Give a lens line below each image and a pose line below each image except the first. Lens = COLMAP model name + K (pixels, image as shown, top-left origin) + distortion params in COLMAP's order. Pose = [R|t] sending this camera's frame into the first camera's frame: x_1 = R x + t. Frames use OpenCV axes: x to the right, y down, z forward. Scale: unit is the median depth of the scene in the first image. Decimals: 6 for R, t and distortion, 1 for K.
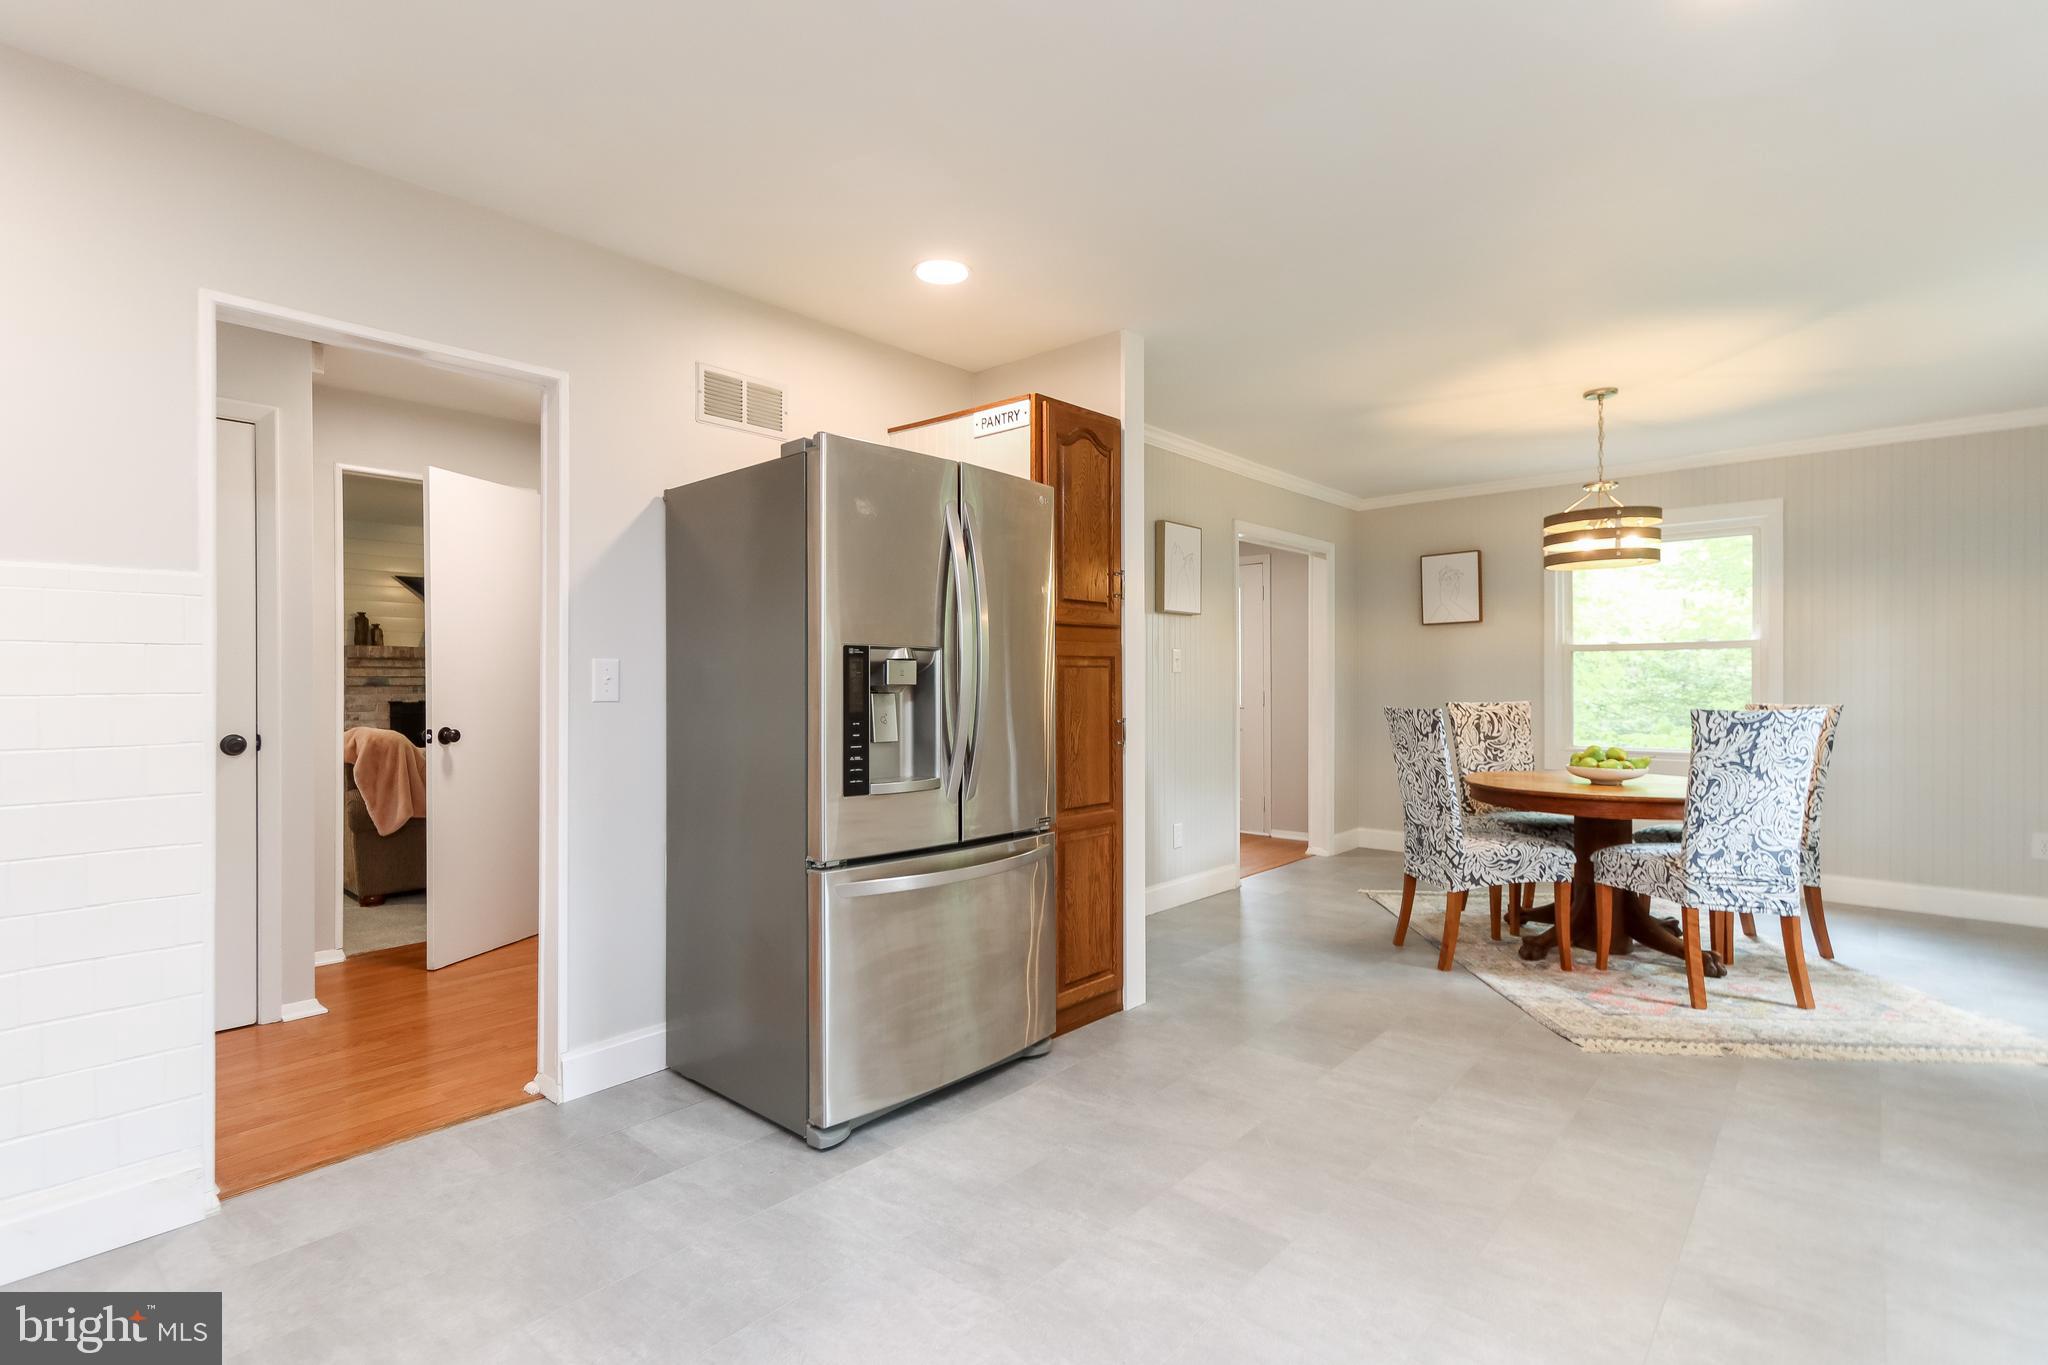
lens RADIAL K [[950.9, 0, 995.8], [0, 950.9, 676.2], [0, 0, 1]] dist [0.011088, -0.000031]
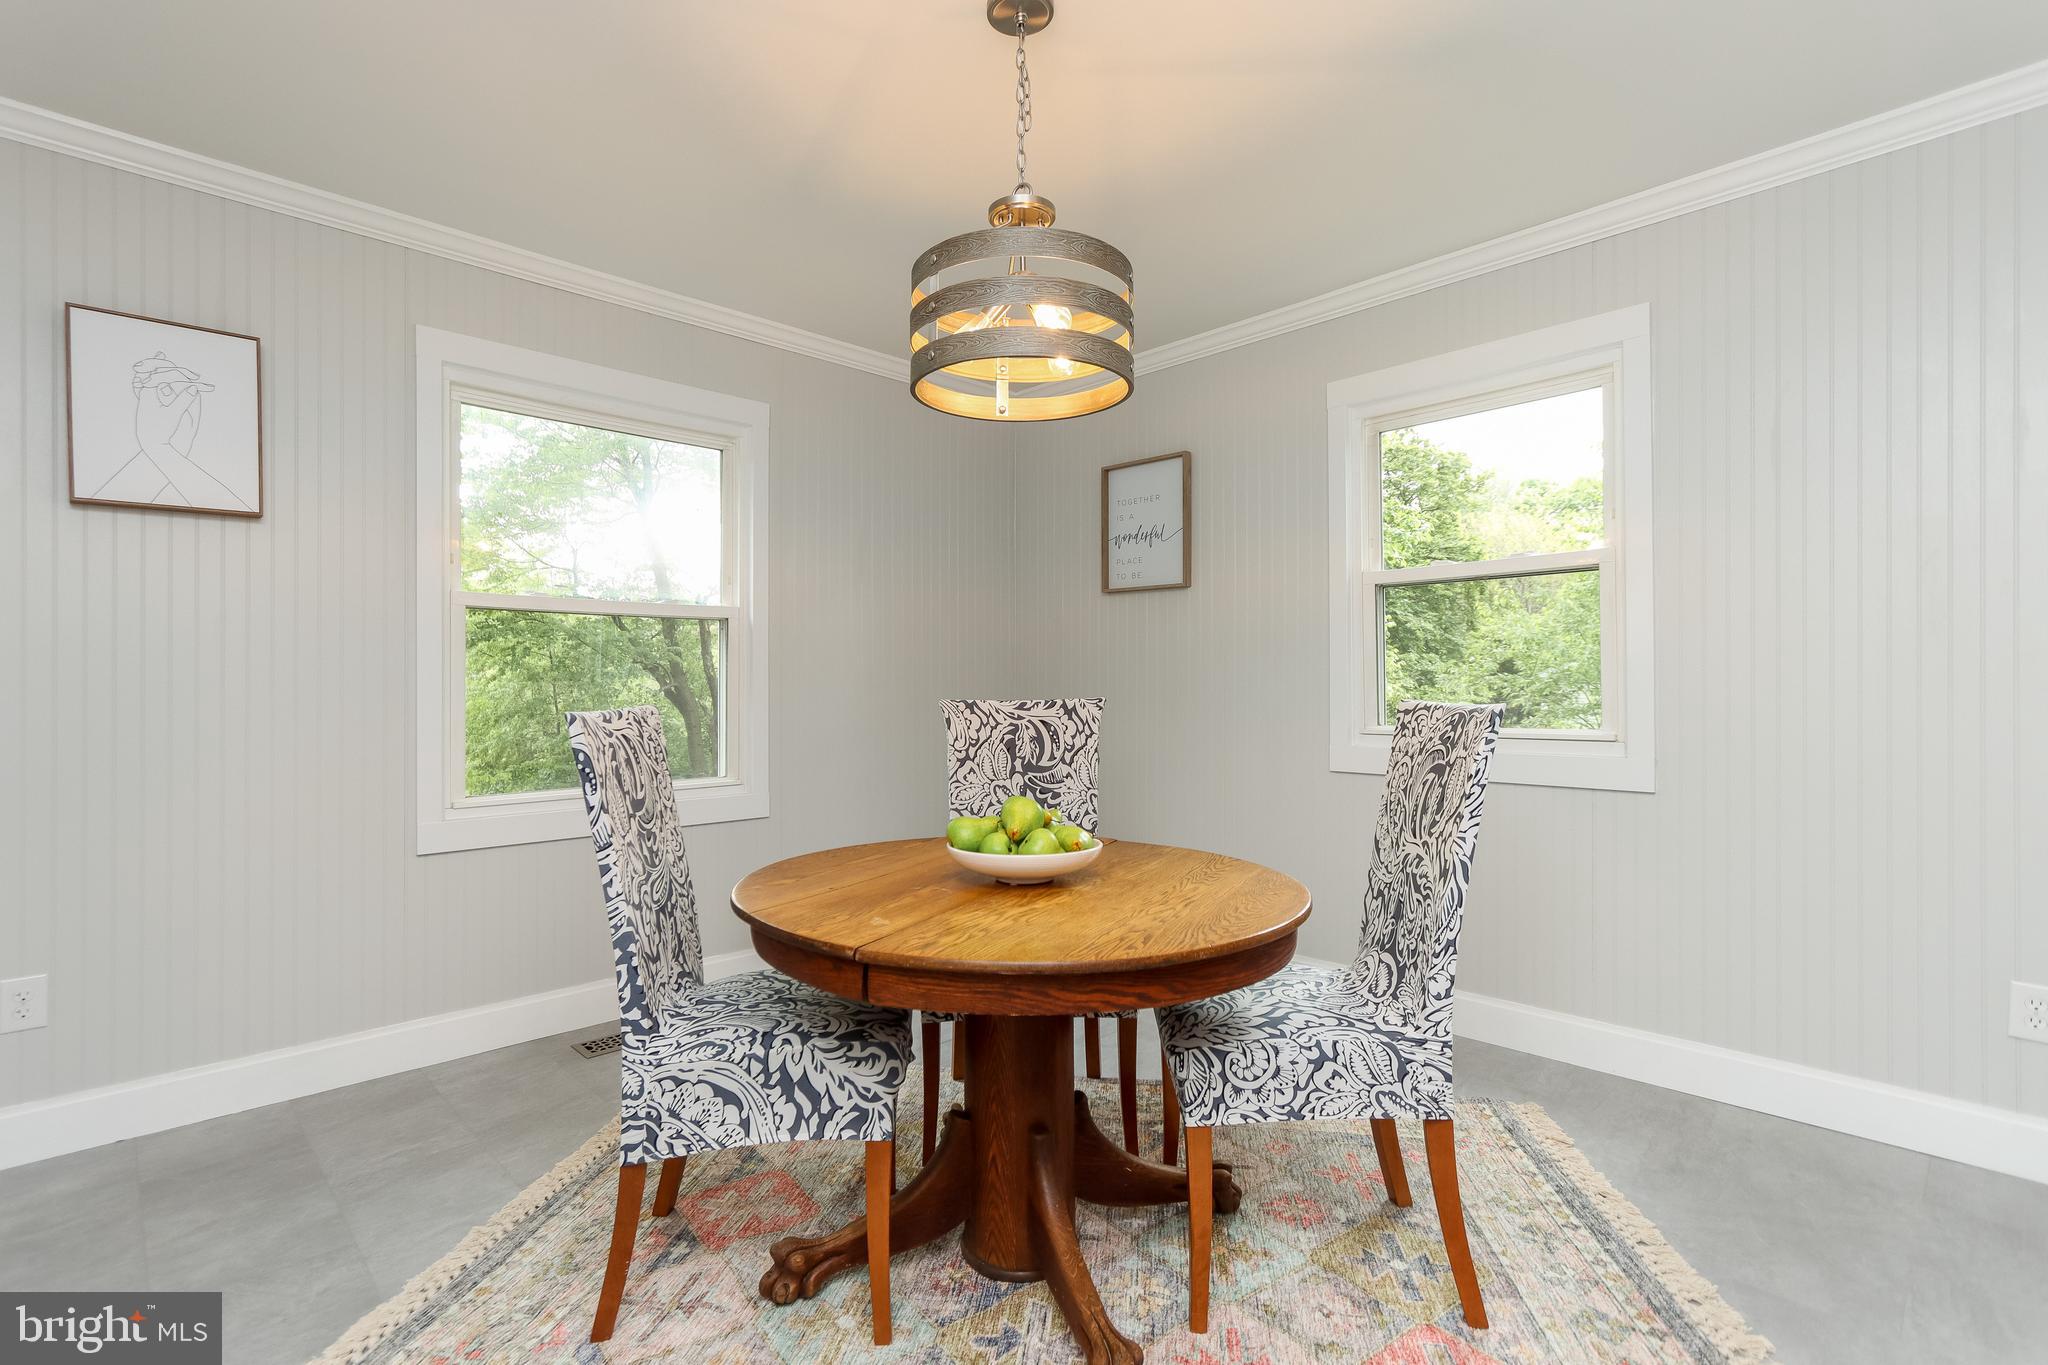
lens RADIAL K [[992.8, 0, 1005.4], [0, 992.8, 684.6], [0, 0, 1]] dist [0.000686, -0.000816]
pose [[0.099683, 0.008283, 0.994985, 0.230107], [-0.001713, 0.999965, -0.008153, 0.033444], [-0.995018, -0.000892, 0.099694, 1.264852]]
